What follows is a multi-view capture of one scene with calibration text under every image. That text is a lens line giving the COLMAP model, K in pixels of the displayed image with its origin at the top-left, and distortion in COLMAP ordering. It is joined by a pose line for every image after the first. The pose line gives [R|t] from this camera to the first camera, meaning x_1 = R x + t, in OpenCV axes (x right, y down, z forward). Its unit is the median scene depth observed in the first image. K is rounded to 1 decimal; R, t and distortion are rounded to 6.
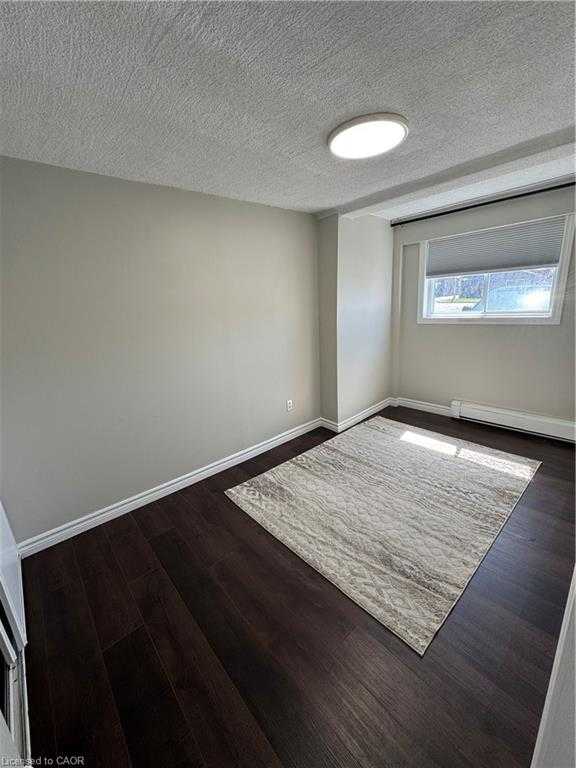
lens RADIAL K [[308.7, 0, 286.9], [0, 308.7, 383.7], [0, 0, 1]] dist [-0.000034, 0.000089]
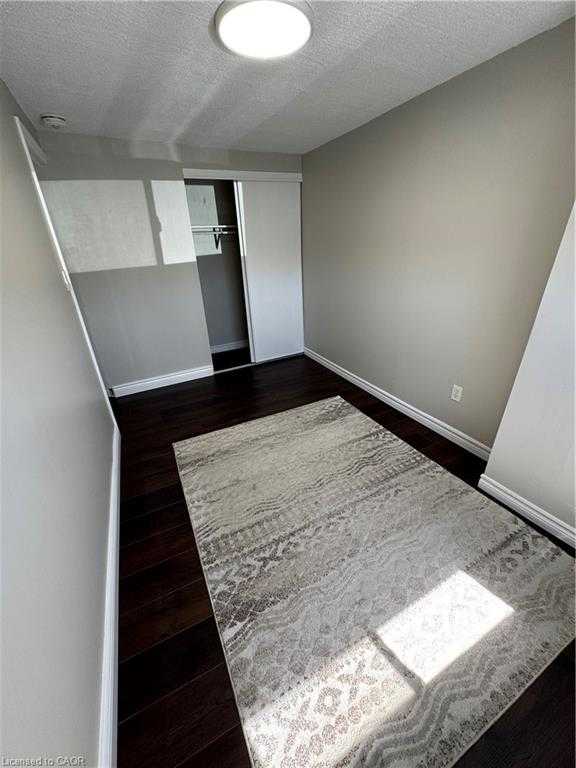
lens RADIAL K [[308.7, 0, 286.4], [0, 308.7, 383.3], [0, 0, 1]] dist [-0.000034, 0.000089]
pose [[-0.262106, 0.472211, -0.841616, 0.818469], [-0.199025, 0.826907, 0.525941, -0.284657], [0.944293, 0.305354, -0.122756, 0.867043]]
